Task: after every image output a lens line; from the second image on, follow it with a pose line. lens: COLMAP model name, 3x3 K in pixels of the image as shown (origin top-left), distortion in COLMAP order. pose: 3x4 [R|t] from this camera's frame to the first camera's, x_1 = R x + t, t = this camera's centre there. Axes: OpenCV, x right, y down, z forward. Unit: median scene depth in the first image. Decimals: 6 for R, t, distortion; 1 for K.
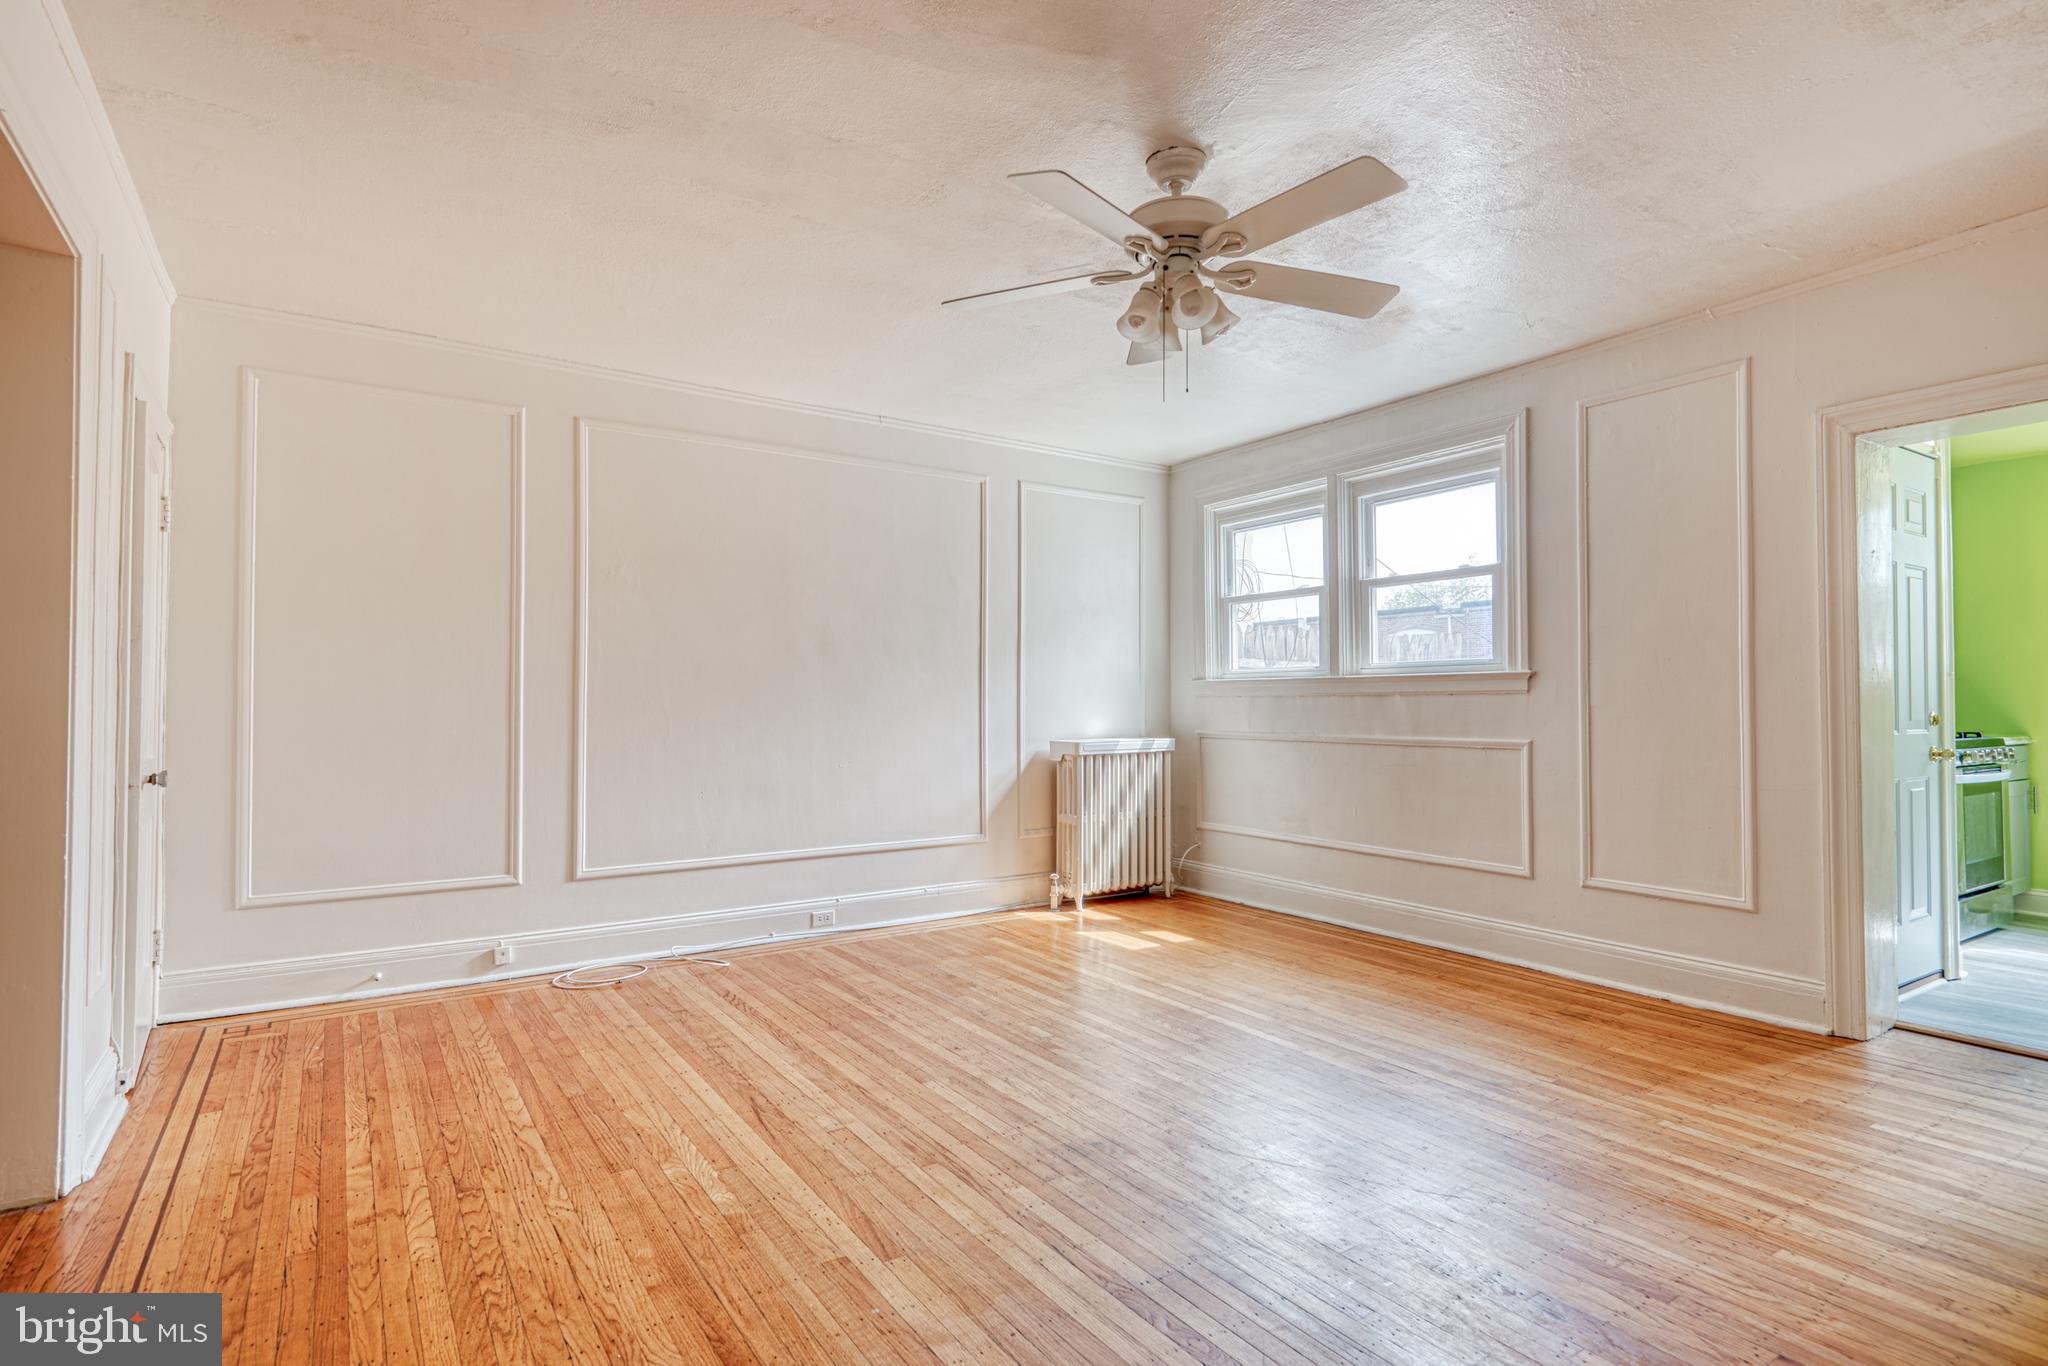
lens RADIAL K [[1023.4, 0, 1015.6], [0, 1023.4, 691.8], [0, 0, 1]] dist [0.035283, -0.015930]
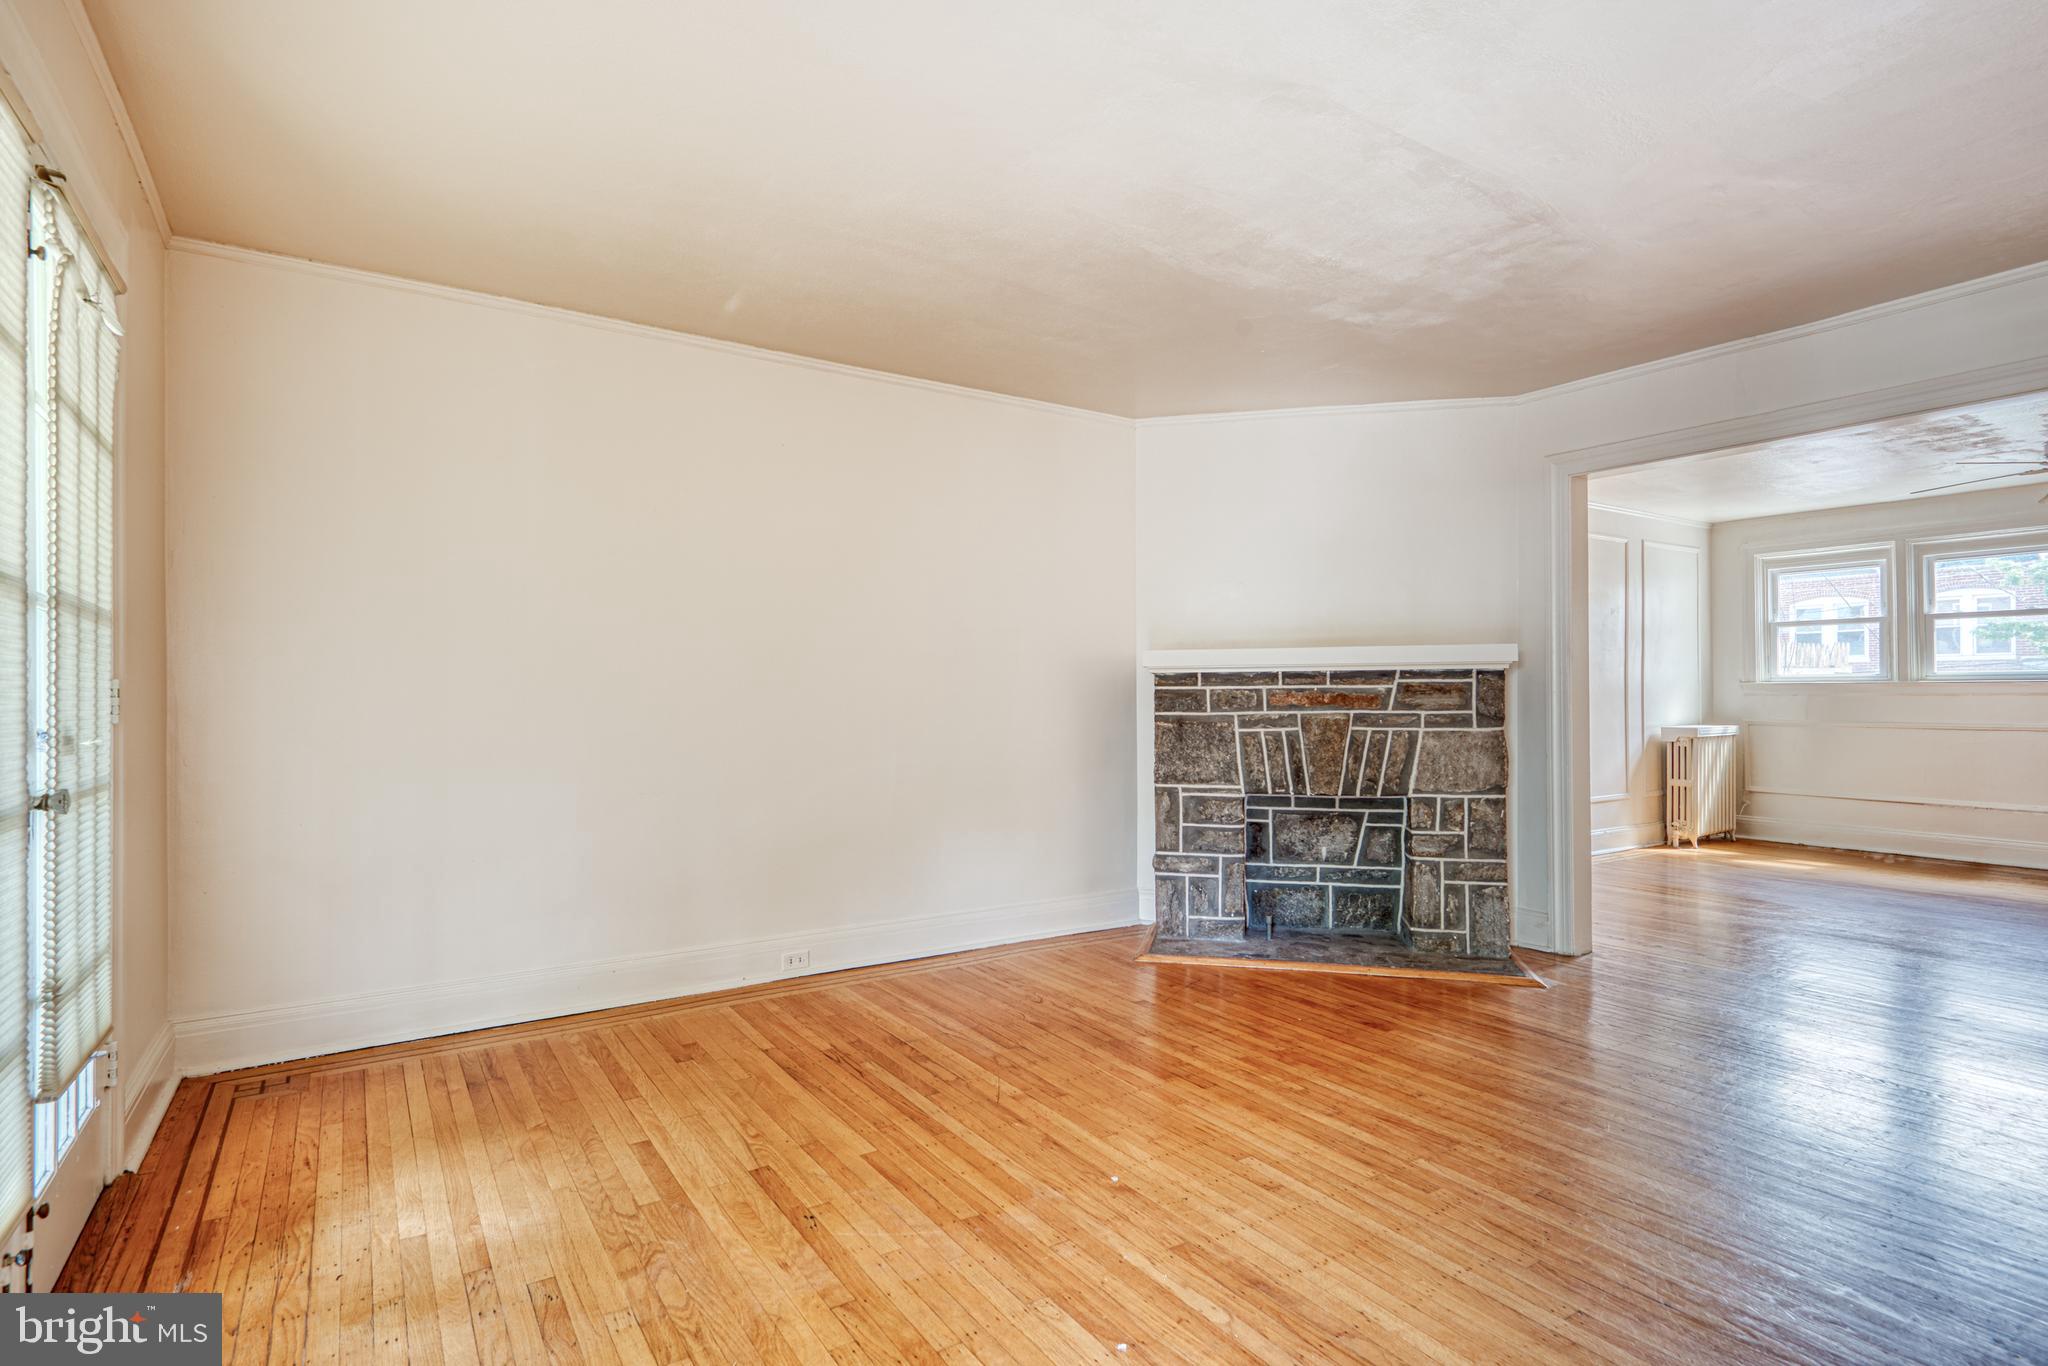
lens RADIAL K [[1023.4, 0, 1015.5], [0, 1023.4, 685.5], [0, 0, 1]] dist [0.035283, -0.015930]
pose [[0.999947, -0.000445, -0.010248, -1.078616], [0.000476, 0.999995, 0.003087, -0.017855], [0.010247, -0.003092, 0.999943, -0.540968]]
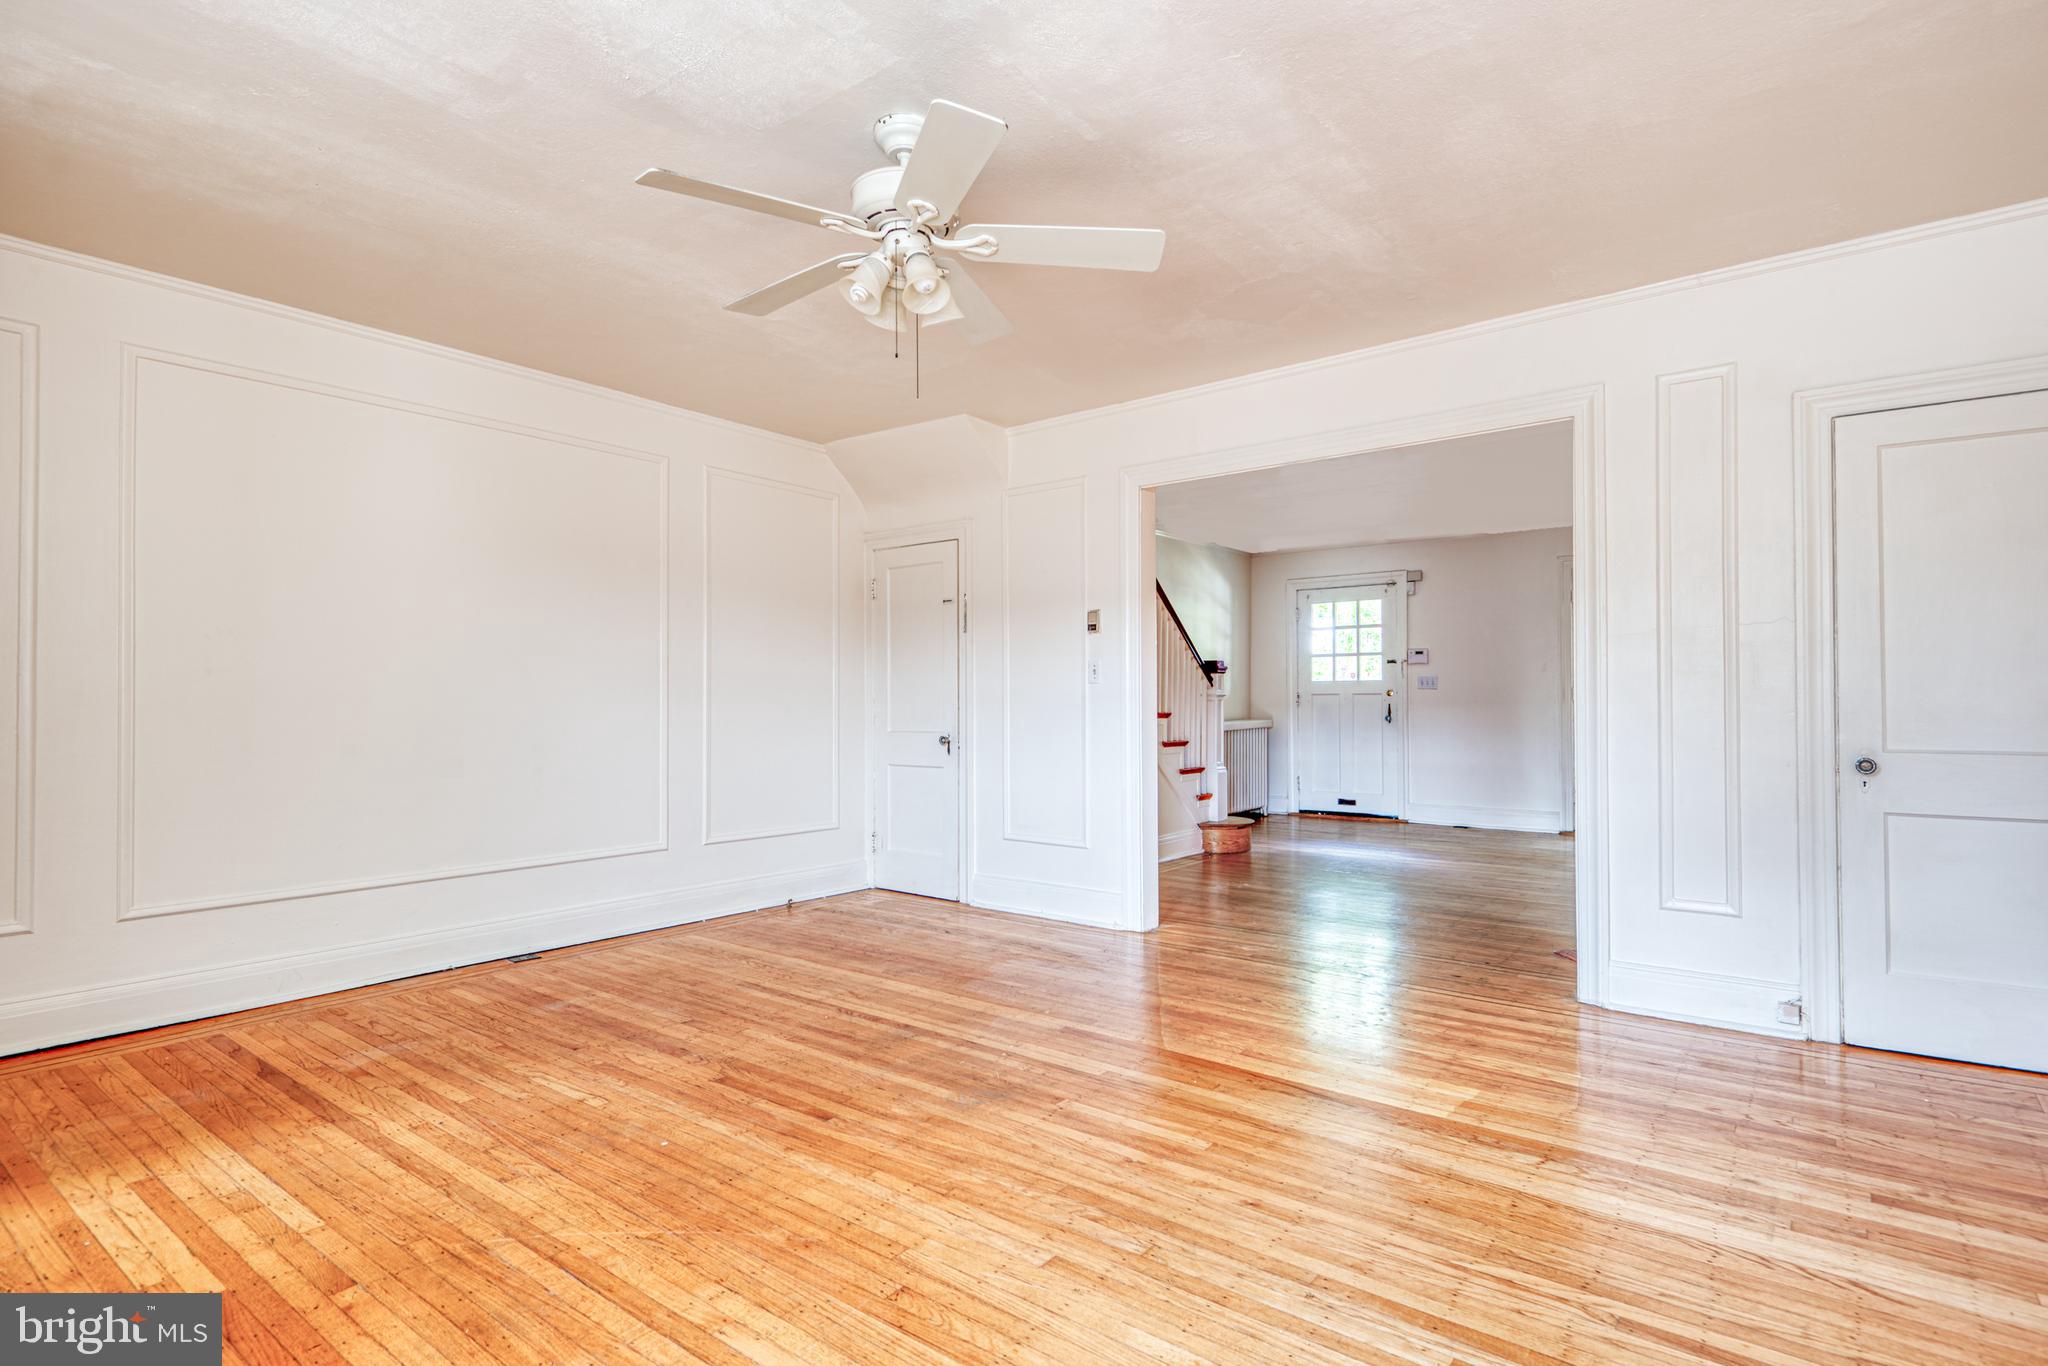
lens RADIAL K [[1023.4, 0, 1021.9], [0, 1023.4, 683.2], [0, 0, 1]] dist [0.035283, -0.015930]
pose [[-0.947218, -0.000806, -0.320589, 0.229294], [0.010152, 0.999420, -0.032508, 0.018890], [0.320429, -0.034047, -0.946661, 1.222725]]
